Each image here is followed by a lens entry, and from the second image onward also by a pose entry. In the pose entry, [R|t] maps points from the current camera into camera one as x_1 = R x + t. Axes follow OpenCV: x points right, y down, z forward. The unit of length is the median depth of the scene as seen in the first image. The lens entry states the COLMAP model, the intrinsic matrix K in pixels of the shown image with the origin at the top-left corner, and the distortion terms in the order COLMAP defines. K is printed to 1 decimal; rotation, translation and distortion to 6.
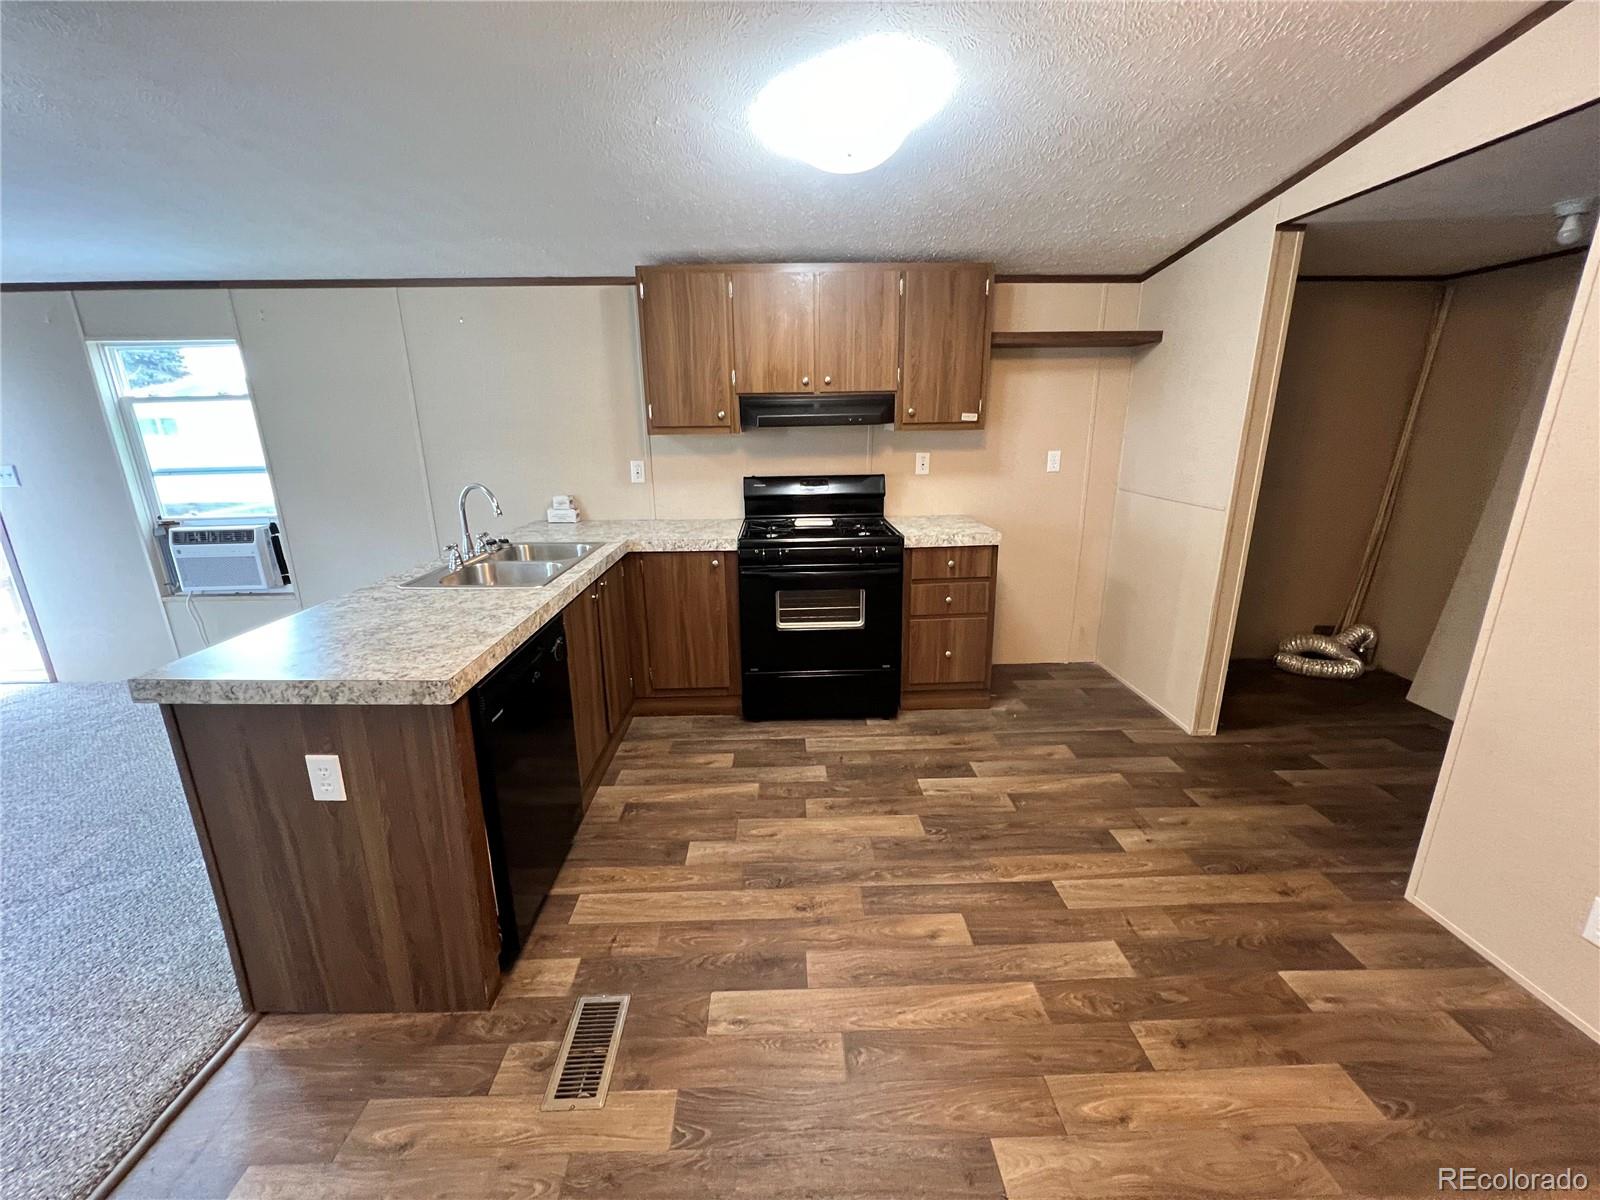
lens RADIAL K [[651.5, 0, 800.0], [0, 651.5, 600.0], [0, 0, 1]] dist [-0.001859, -0.000330]
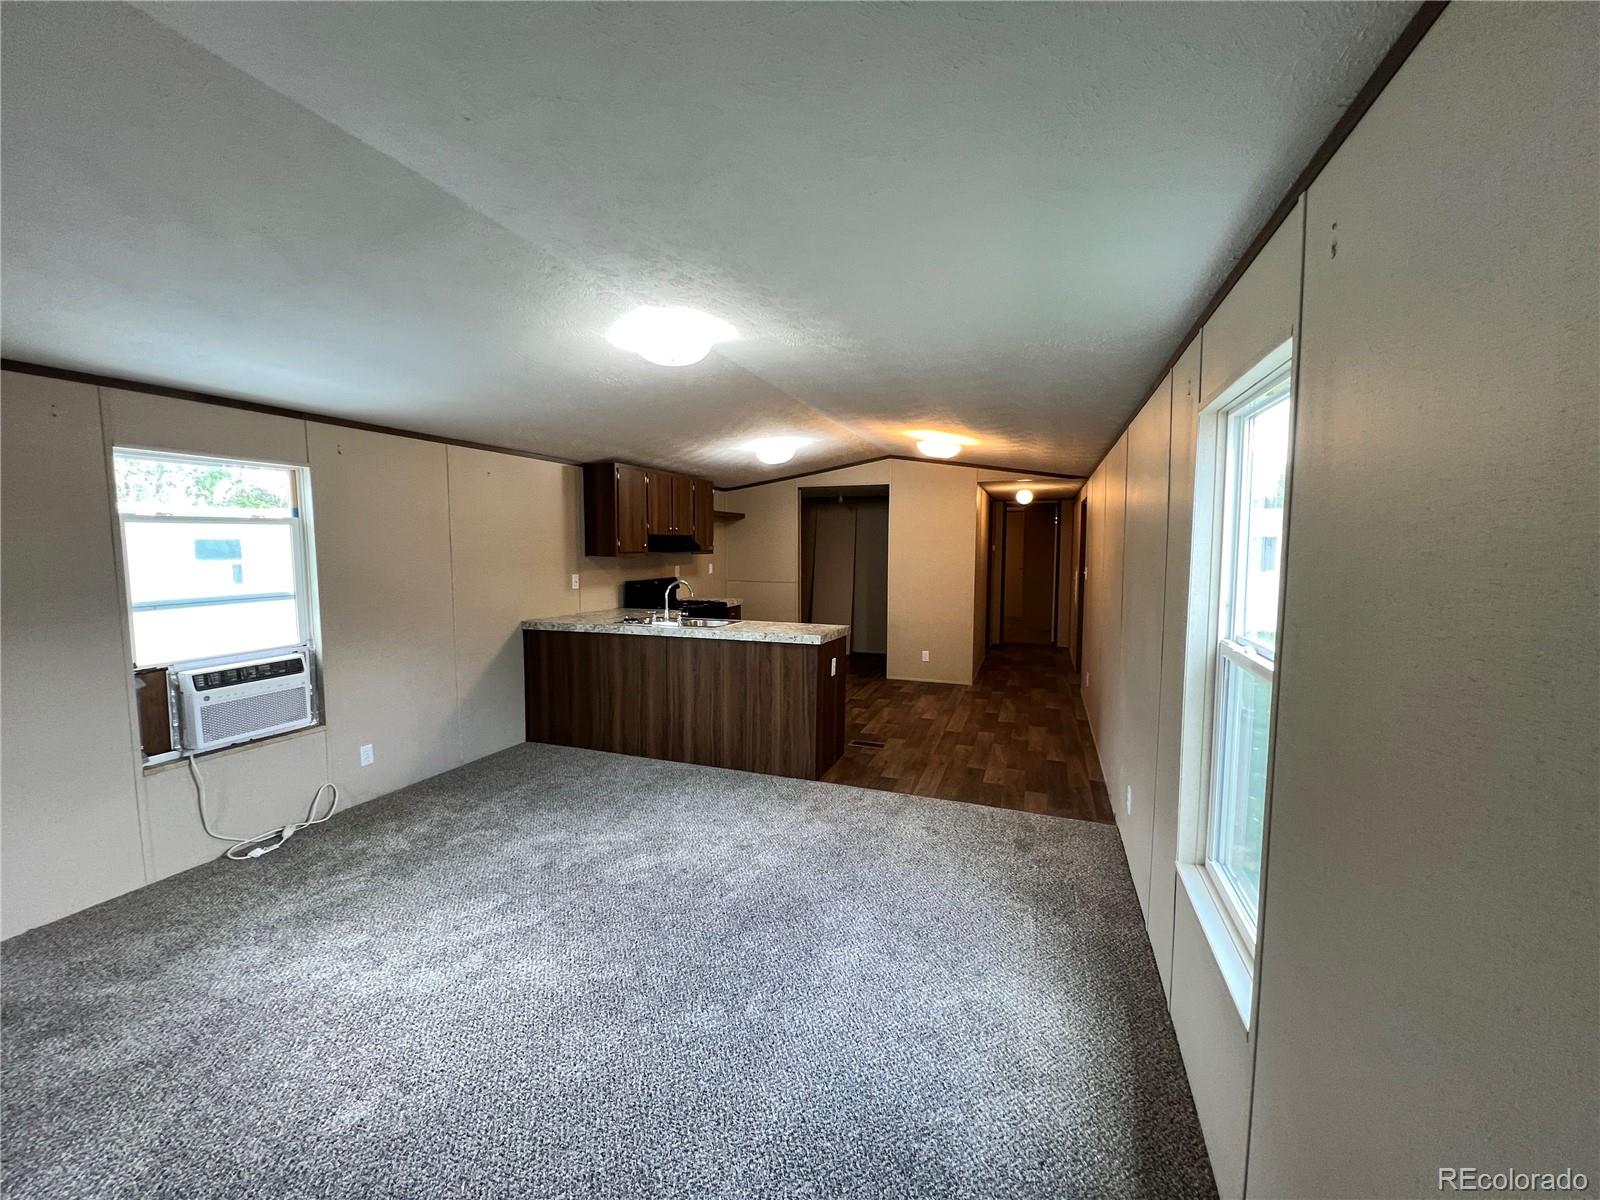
lens RADIAL K [[651.5, 0, 800.0], [0, 651.5, 600.0], [0, 0, 1]] dist [-0.001859, -0.000330]
pose [[0.366340, -0.066759, 0.928083, -1.461901], [0.243786, 0.969467, -0.026493, 0.009595], [-0.897977, 0.235960, 0.371429, -0.009227]]
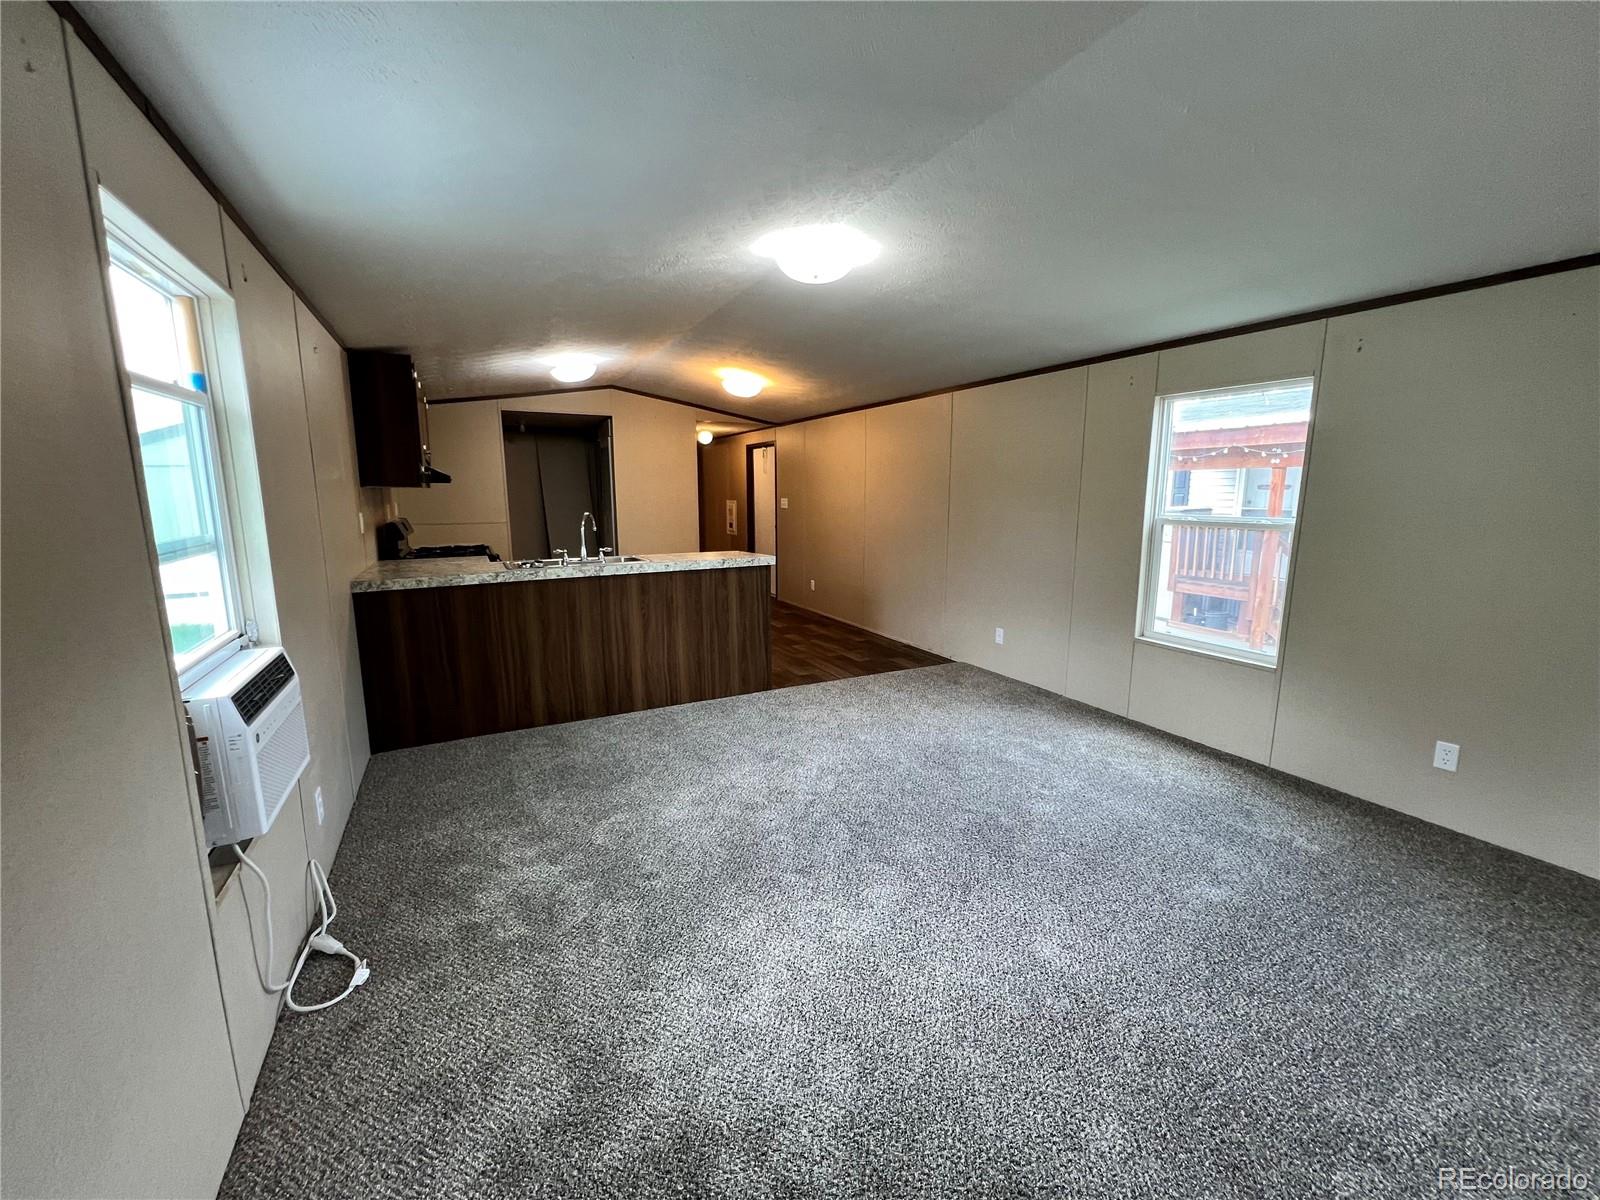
lens RADIAL K [[651.5, 0, 800.0], [0, 651.5, 600.0], [0, 0, 1]] dist [-0.001859, -0.000330]
pose [[-0.462529, -0.133527, 0.876492, -1.510654], [0.244316, 0.931123, 0.270776, -0.196630], [-0.852277, 0.339382, -0.398049, 0.878037]]
